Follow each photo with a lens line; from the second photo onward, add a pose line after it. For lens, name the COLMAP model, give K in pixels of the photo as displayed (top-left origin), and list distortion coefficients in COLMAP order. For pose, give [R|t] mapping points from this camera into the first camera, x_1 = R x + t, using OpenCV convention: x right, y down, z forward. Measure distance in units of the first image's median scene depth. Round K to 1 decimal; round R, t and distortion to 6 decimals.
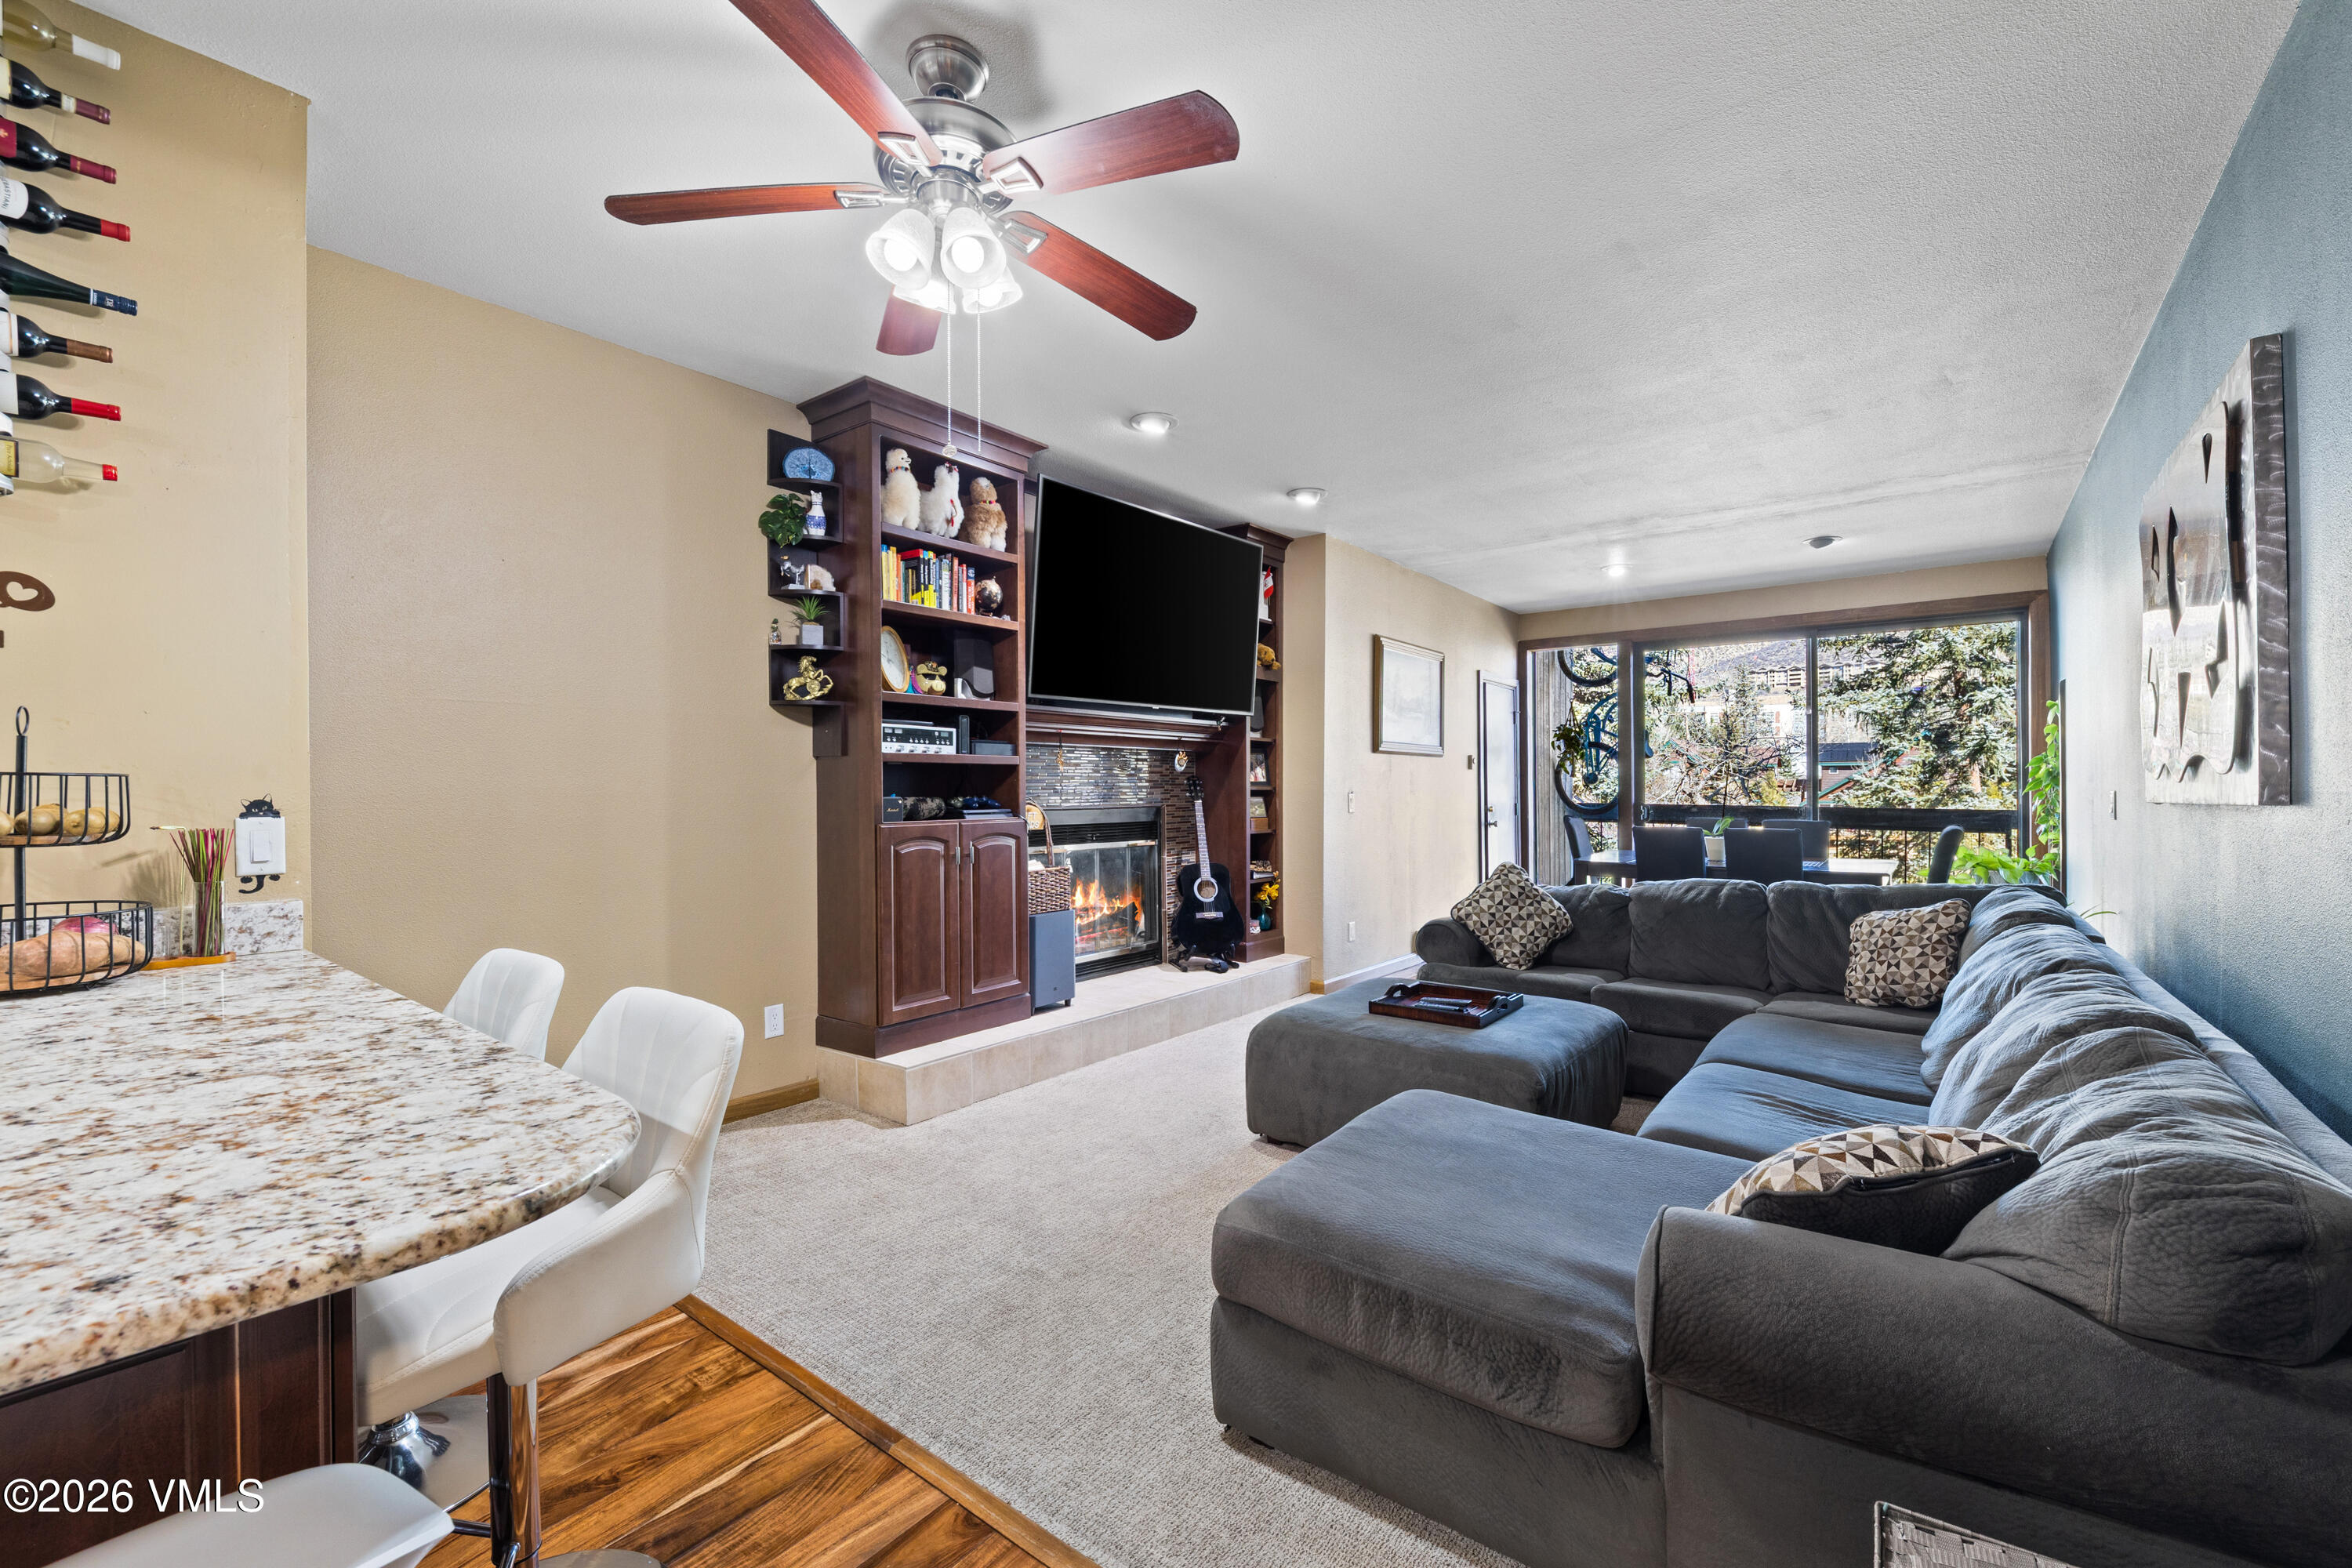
lens RADIAL K [[965.4, 0, 1189.1], [0, 965.4, 787.4], [0, 0, 1]] dist [0.005408, -0.003762]
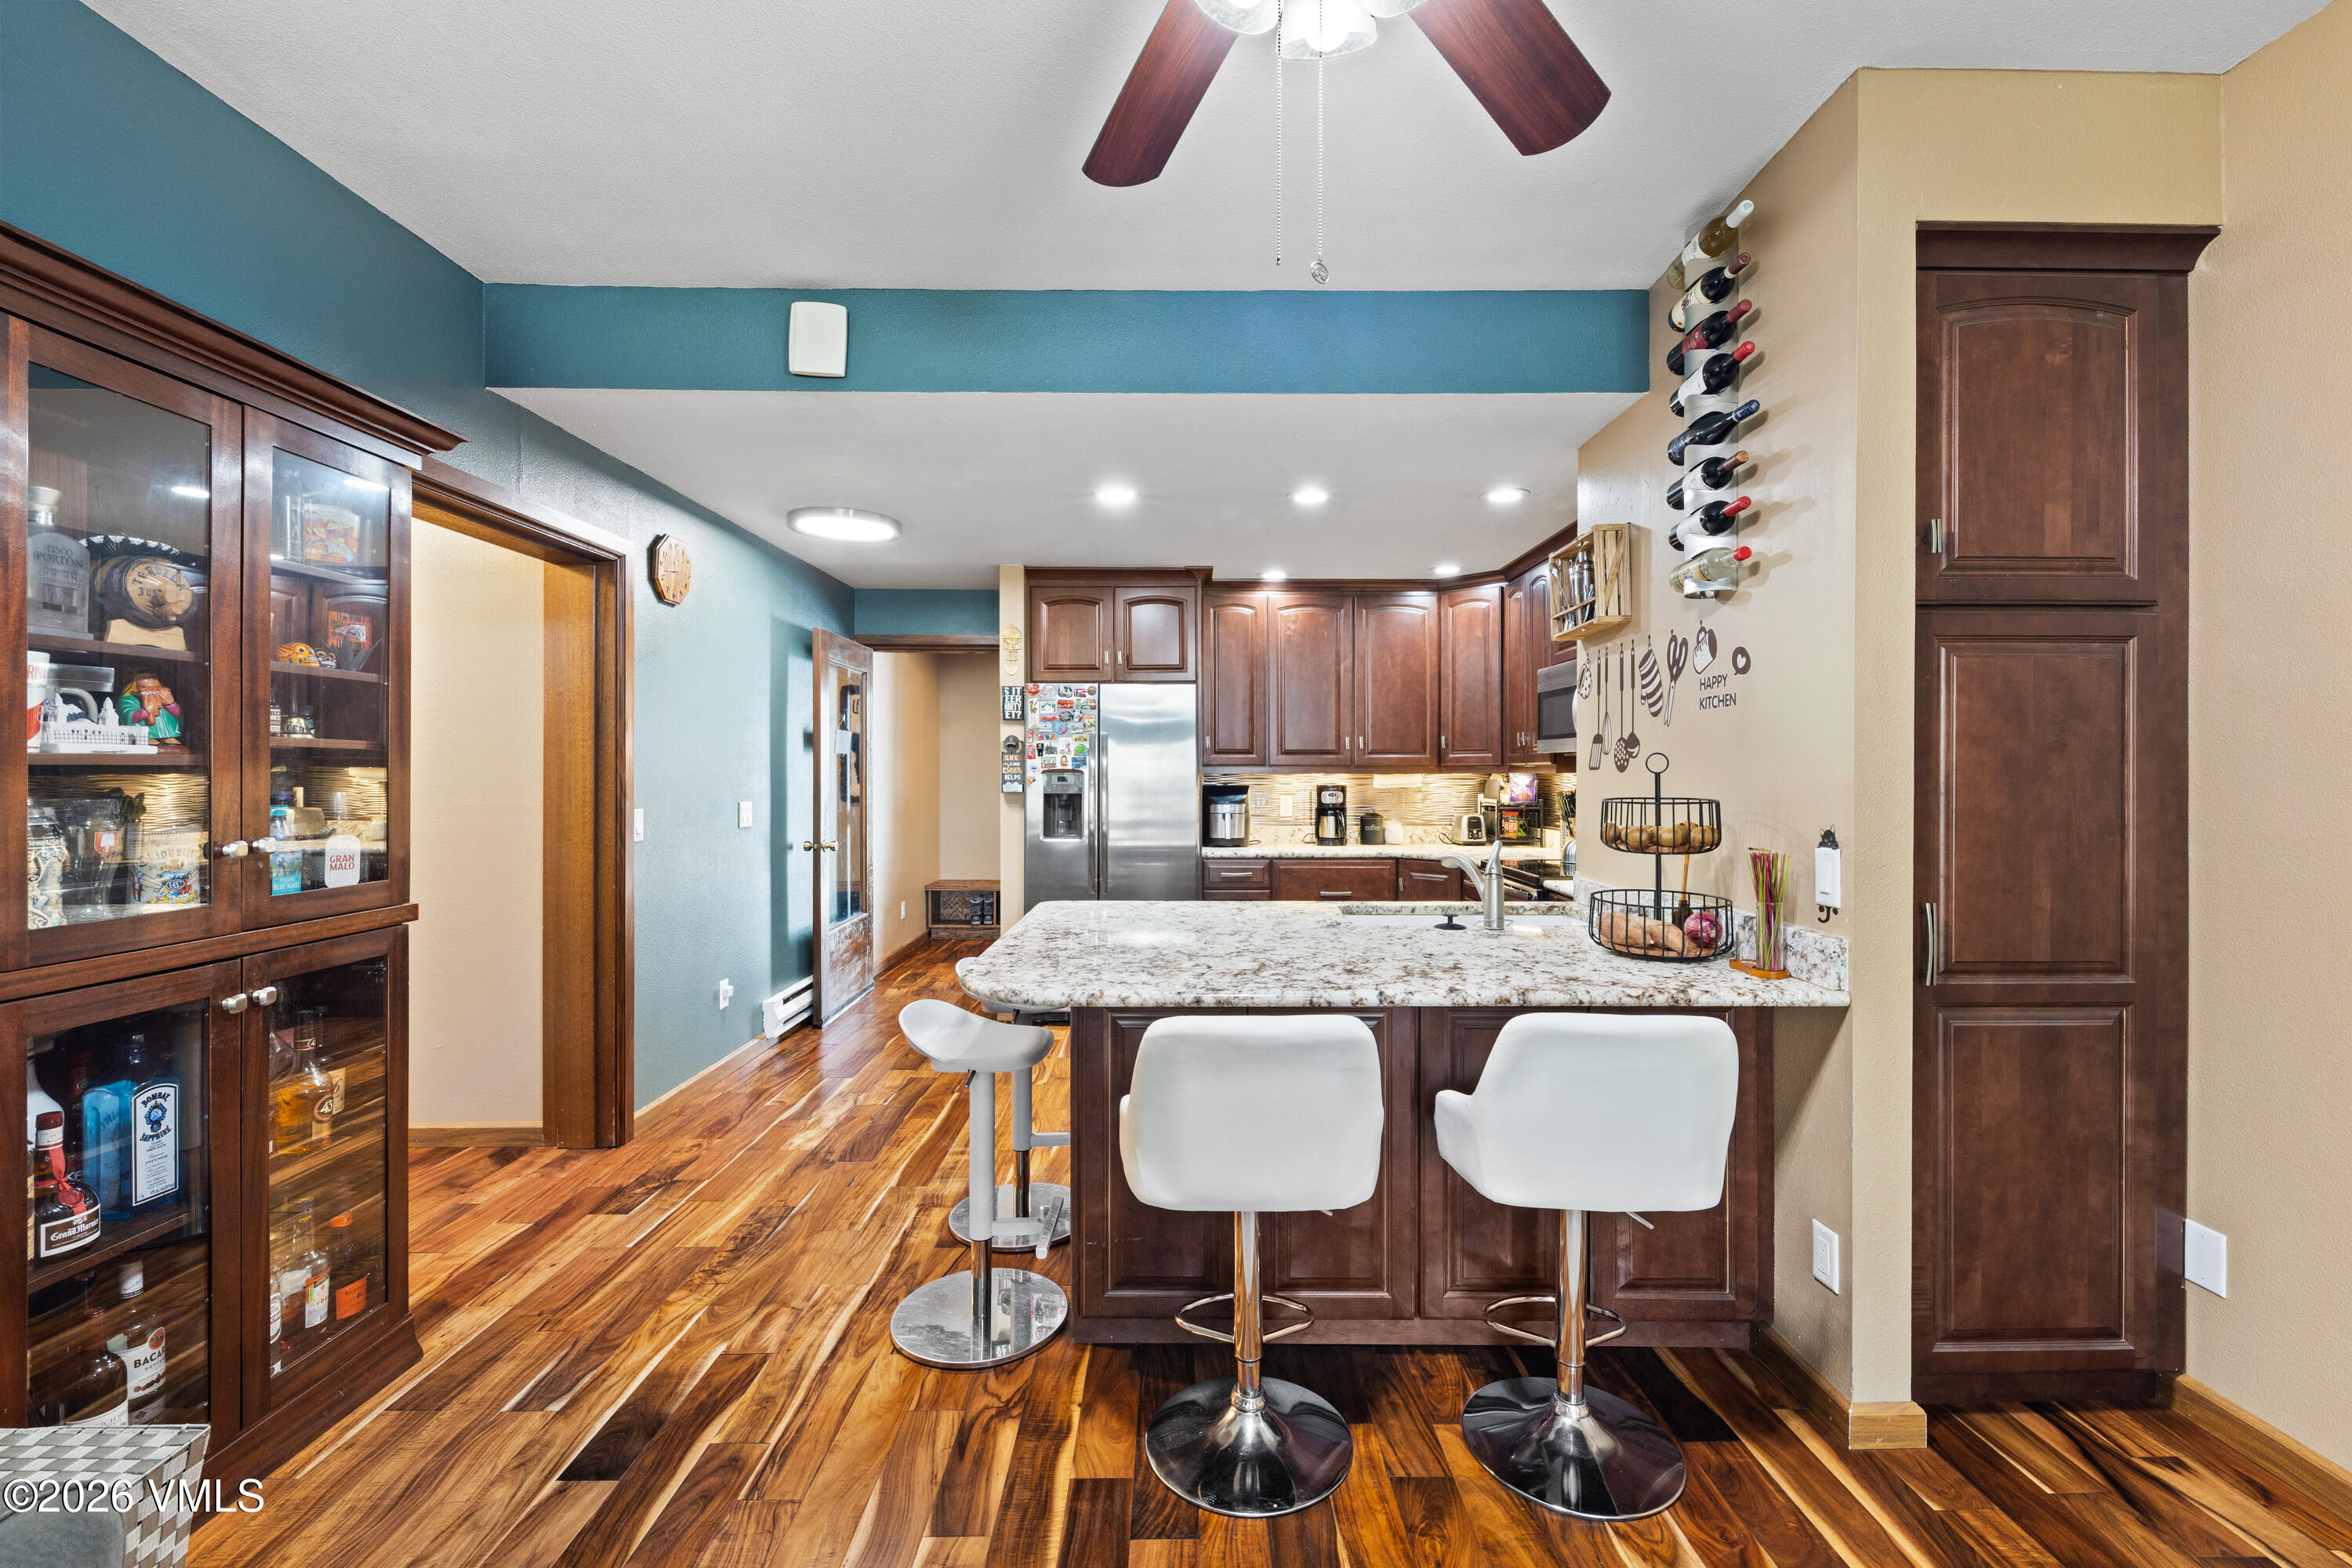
lens RADIAL K [[965.4, 0, 1191.5], [0, 965.4, 775.9], [0, 0, 1]] dist [0.005408, -0.003762]
pose [[-0.788514, 0.005471, -0.614993, 0.087738], [-0.001353, 0.999943, 0.010630, -0.028716], [0.615016, 0.009214, -0.788461, 0.758365]]
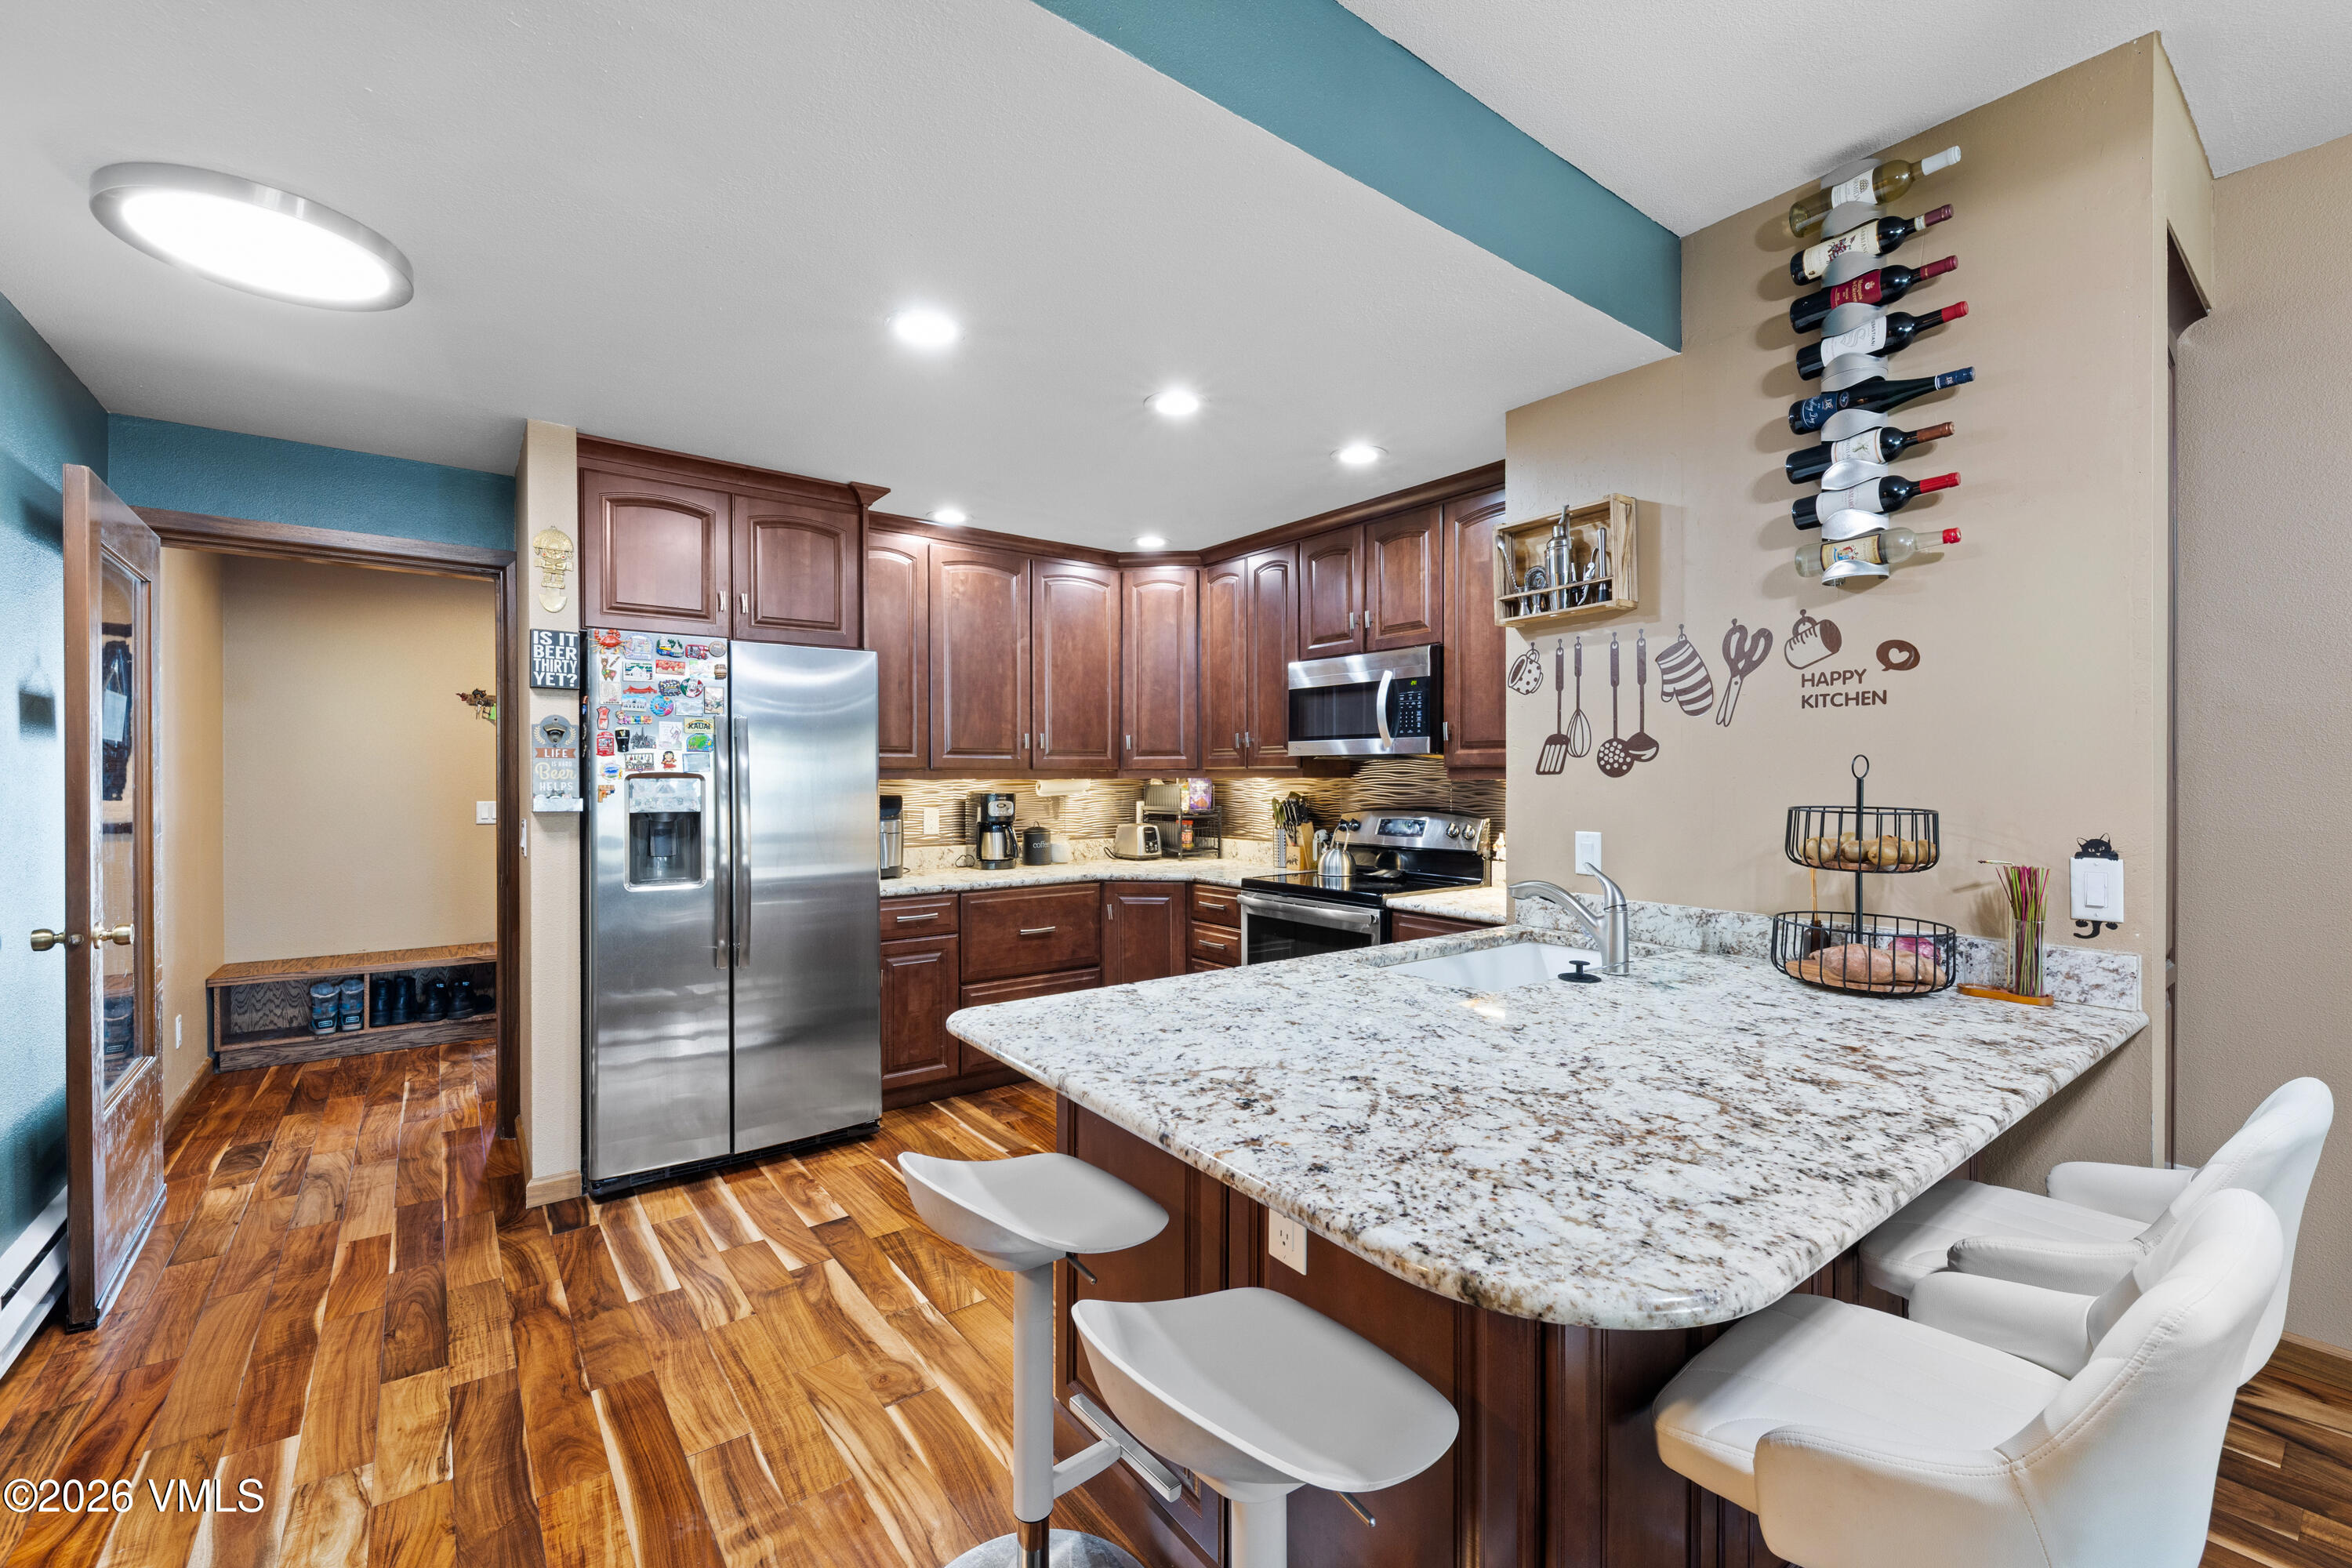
lens RADIAL K [[965.4, 0, 1166.1], [0, 965.4, 782.0], [0, 0, 1]] dist [0.005408, -0.003762]
pose [[-0.261199, 0.008966, -0.965243, 0.088572], [-0.004213, 0.999937, 0.010429, -0.026279], [0.965276, 0.006791, -0.261145, 0.211044]]
